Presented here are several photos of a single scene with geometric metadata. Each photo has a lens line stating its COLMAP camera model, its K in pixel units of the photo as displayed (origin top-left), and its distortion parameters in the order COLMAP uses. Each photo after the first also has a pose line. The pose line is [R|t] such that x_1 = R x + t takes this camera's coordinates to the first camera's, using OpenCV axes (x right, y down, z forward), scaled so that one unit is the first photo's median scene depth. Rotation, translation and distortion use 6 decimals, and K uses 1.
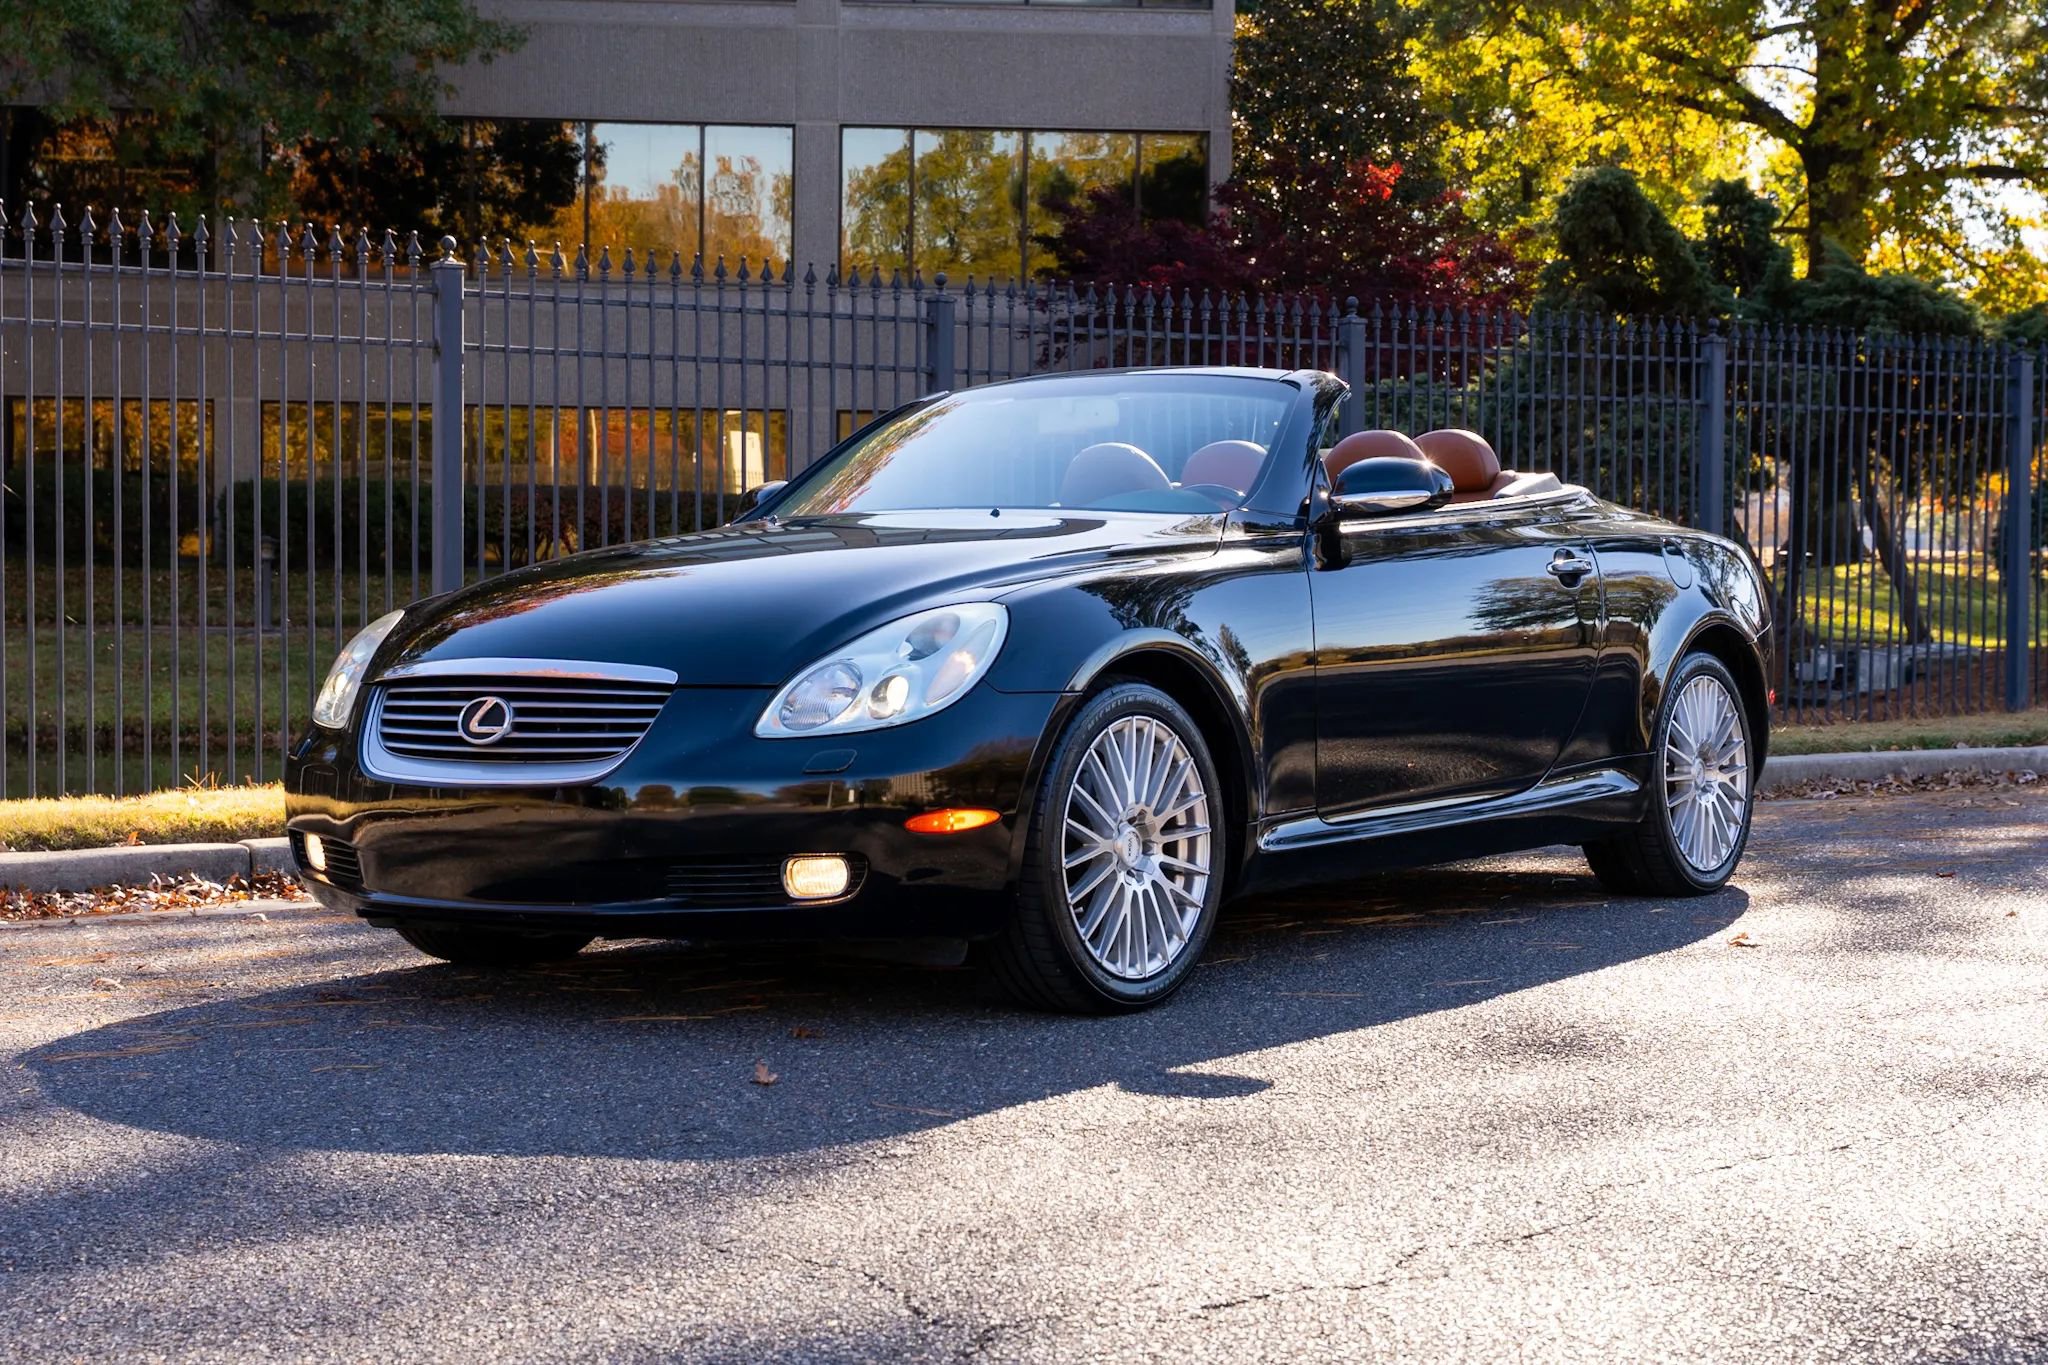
lens RADIAL K [[2970.7, 0, 1009.7], [0, 2970.7, 646.4], [0, 0, 1]] dist [0.007052, 0.042035]
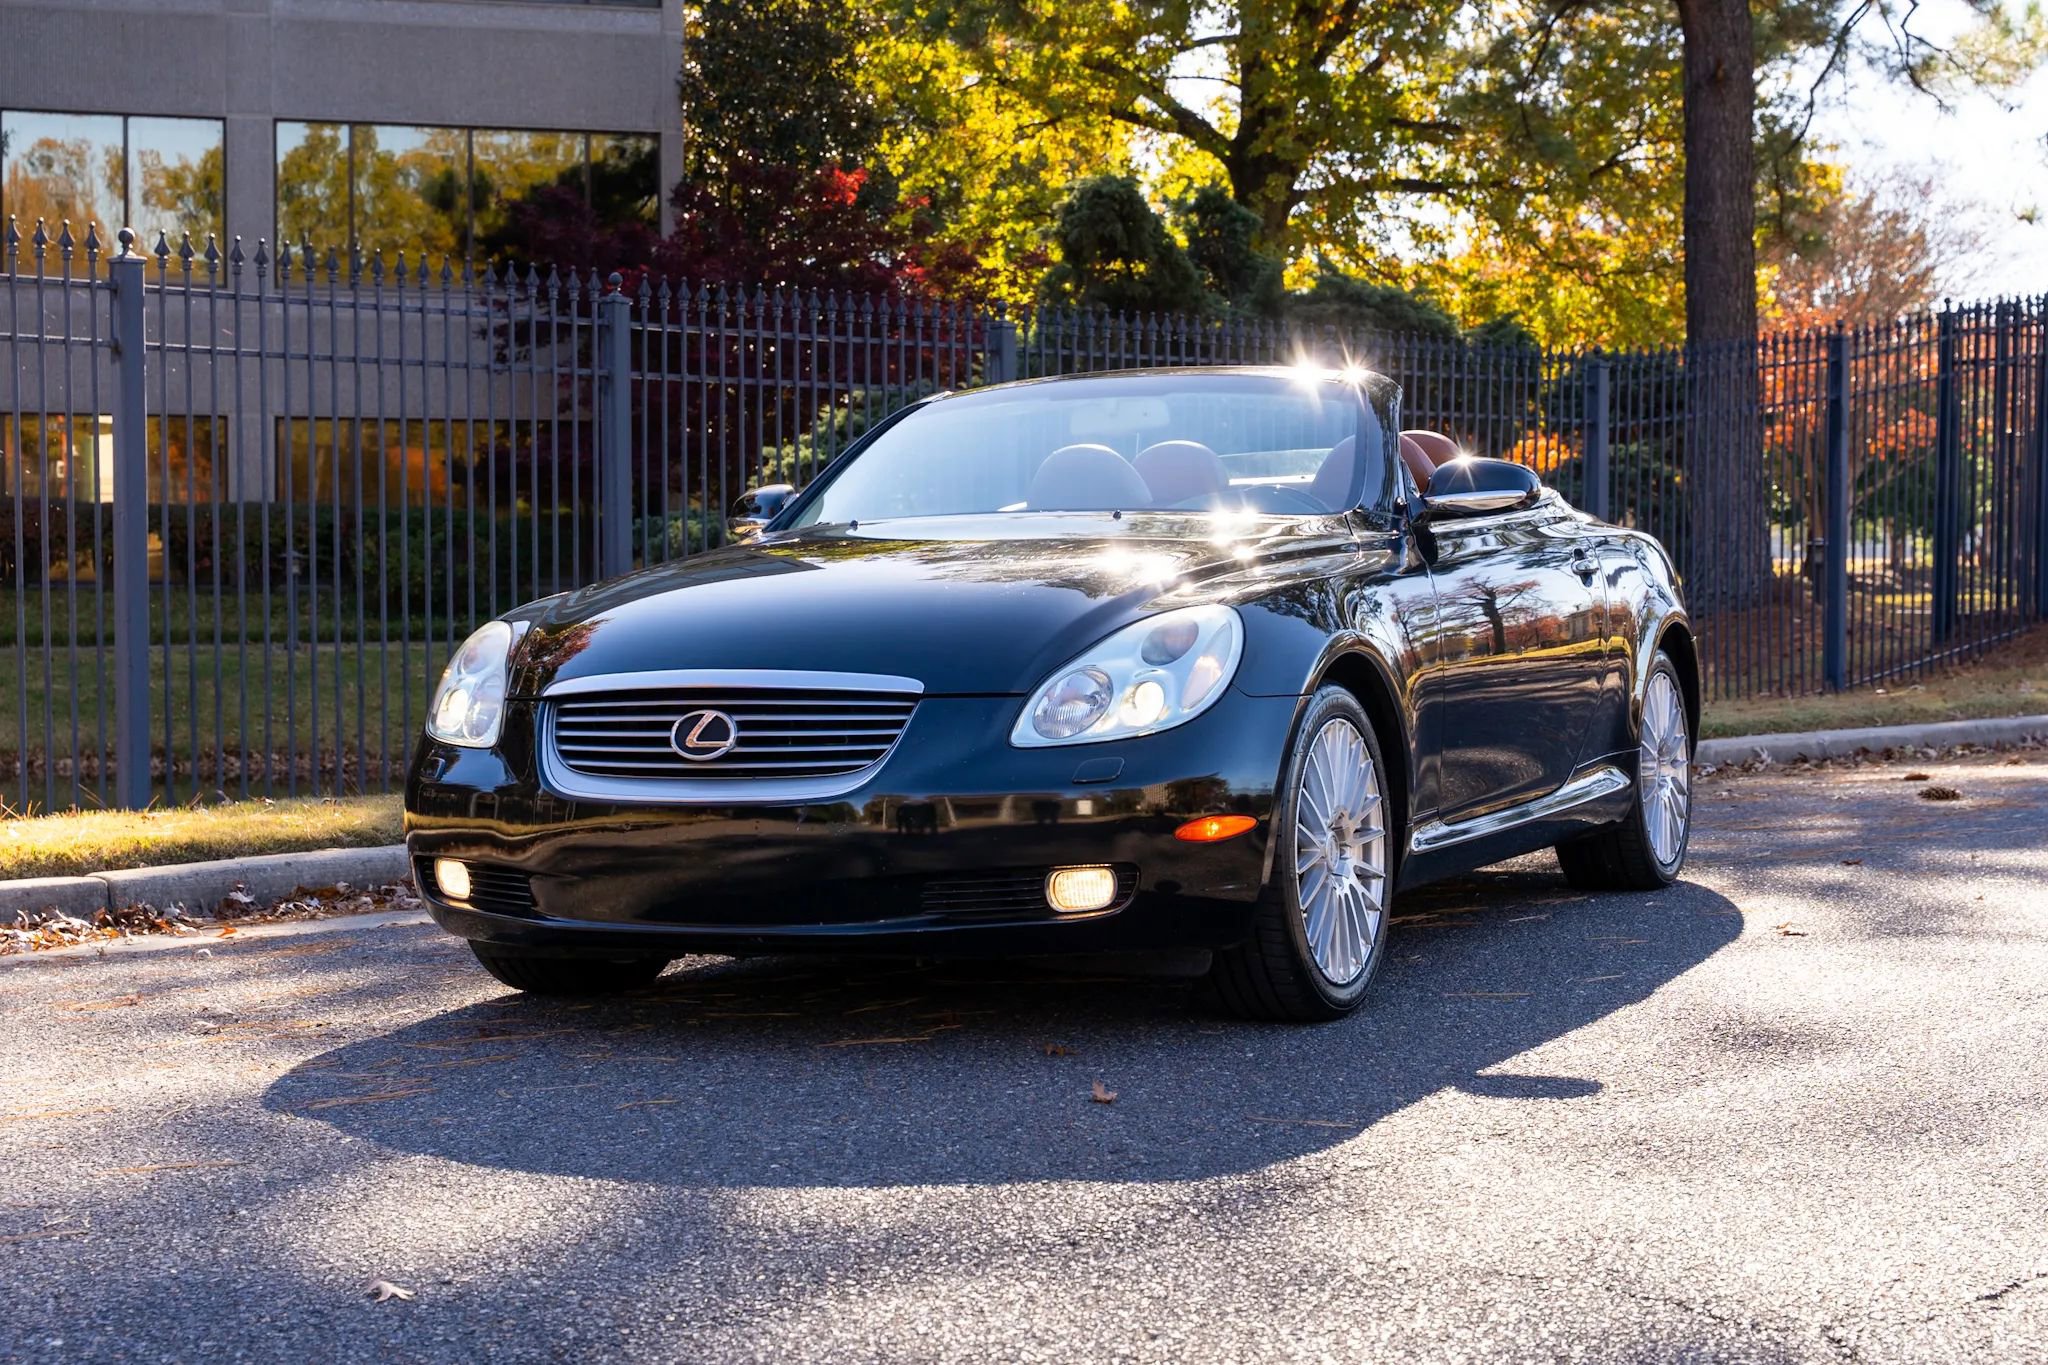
lens RADIAL K [[3014.8, 0, 984.6], [0, 3014.8, 684.1], [0, 0, 1]] dist [-0.021386, 0.241296]
pose [[0.984242, -0.015340, 0.176162, -0.186678], [0.013747, 0.999853, 0.010262, -0.000138], [-0.176293, -0.007679, 0.984308, 0.022538]]
